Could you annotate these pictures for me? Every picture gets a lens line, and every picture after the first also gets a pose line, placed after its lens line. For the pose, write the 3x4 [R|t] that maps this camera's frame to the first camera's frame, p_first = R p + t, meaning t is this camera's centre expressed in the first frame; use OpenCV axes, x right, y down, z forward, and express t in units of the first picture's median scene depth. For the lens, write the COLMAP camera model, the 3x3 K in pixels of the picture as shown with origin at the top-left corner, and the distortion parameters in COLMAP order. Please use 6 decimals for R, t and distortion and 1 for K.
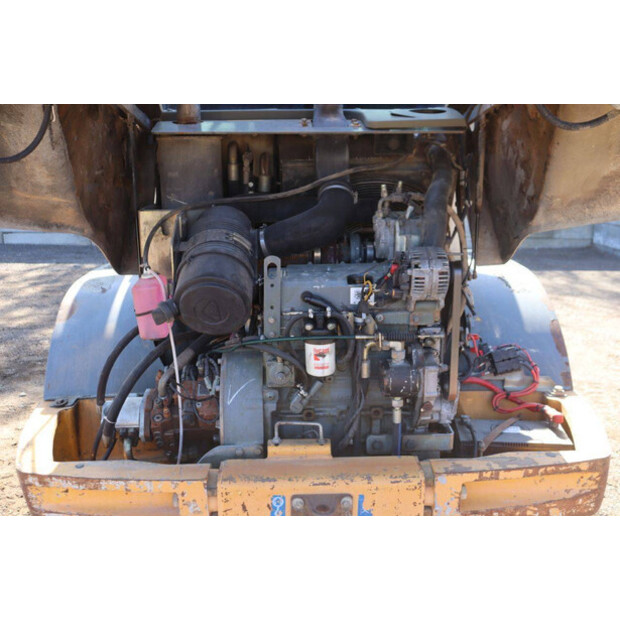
lens RADIAL K [[665.9, 0, 311.0], [0, 665.9, 307.5], [0, 0, 1]] dist [-0.052082, 0.000000]
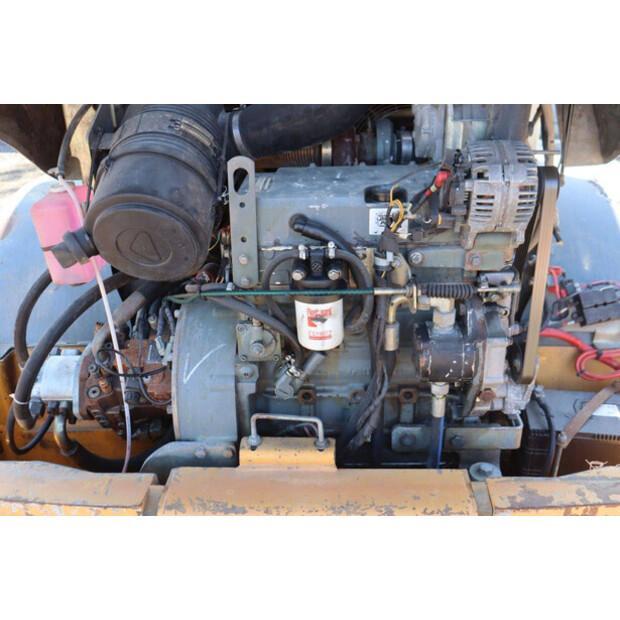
lens RADIAL K [[665.9, 0, 306.8], [0, 665.9, 314.0], [0, 0, 1]] dist [-0.052082, 0.000000]
pose [[0.997134, 0.015485, -0.074058, 0.047770], [-0.002353, 0.984705, 0.174214, -0.040105], [0.075623, -0.173541, 0.981919, 0.369097]]
